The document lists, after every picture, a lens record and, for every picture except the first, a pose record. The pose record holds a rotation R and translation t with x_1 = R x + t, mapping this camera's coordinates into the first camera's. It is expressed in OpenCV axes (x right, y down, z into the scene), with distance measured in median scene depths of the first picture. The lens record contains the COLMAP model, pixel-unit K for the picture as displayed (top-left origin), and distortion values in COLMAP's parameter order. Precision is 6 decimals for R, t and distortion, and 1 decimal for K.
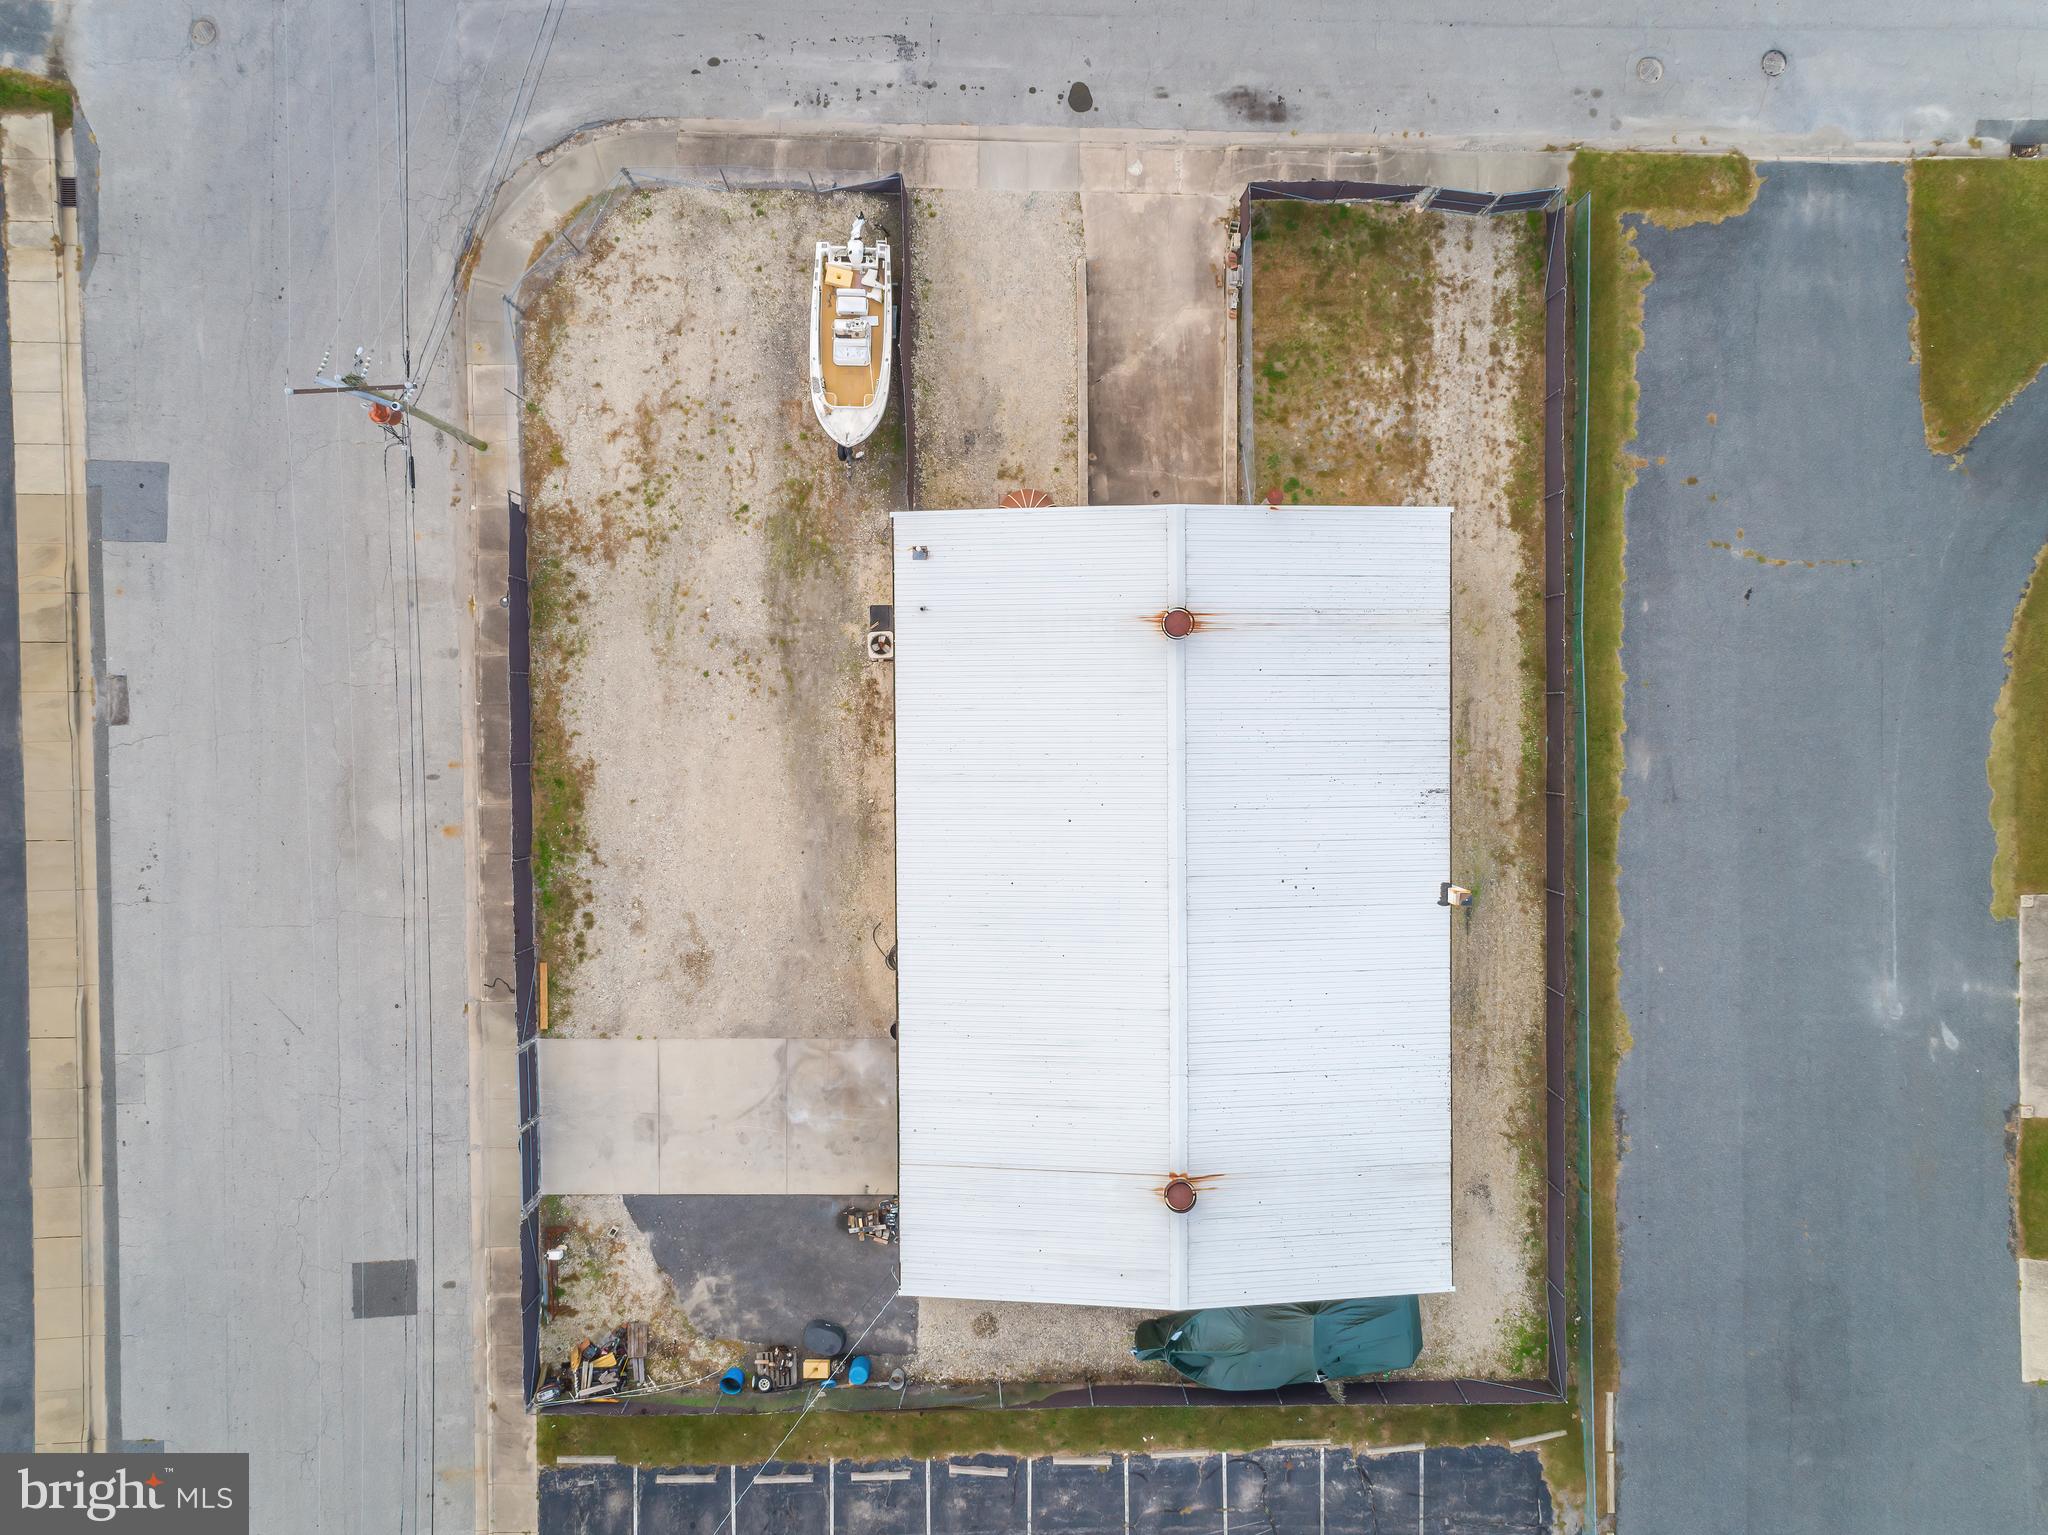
lens RADIAL K [[1540.6, 0, 1023.2], [0, 1540.6, 766.6], [0, 0, 1]] dist [0.023590, 0.013385]
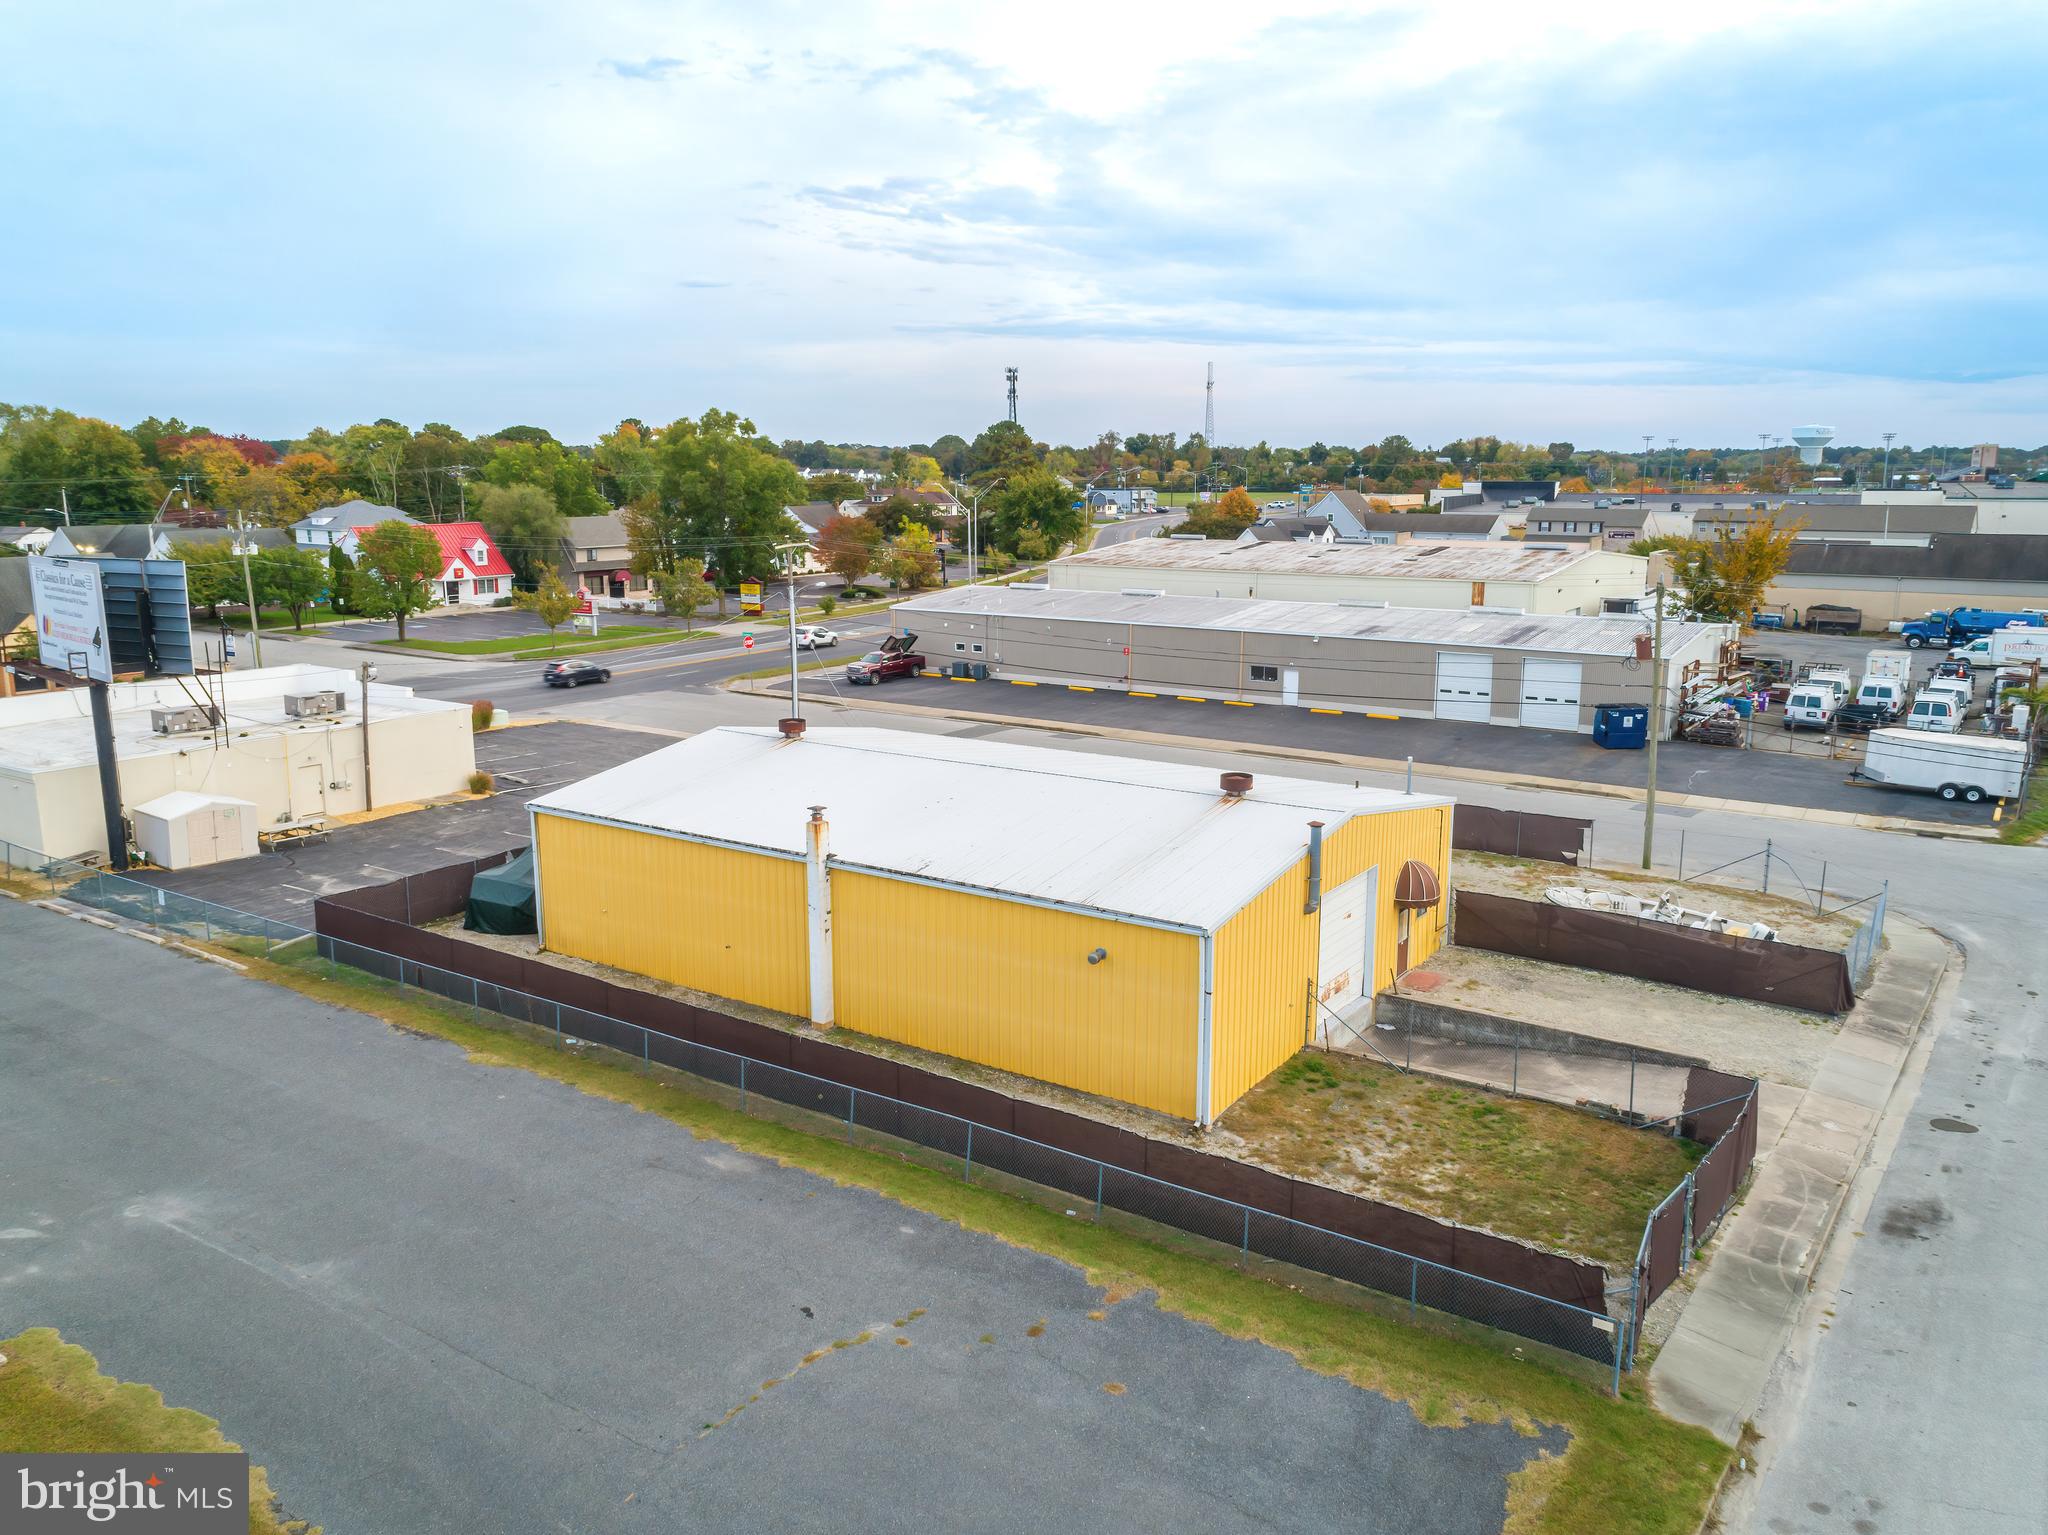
lens RADIAL K [[1540.6, 0, 1027.2], [0, 1540.6, 770.5], [0, 0, 1]] dist [0.023590, 0.013385]
pose [[-0.565977, 0.160090, -0.808728, 0.839334], [-0.824015, -0.140615, 0.548841, -0.451038], [-0.025855, 0.977036, 0.211502, 0.695232]]
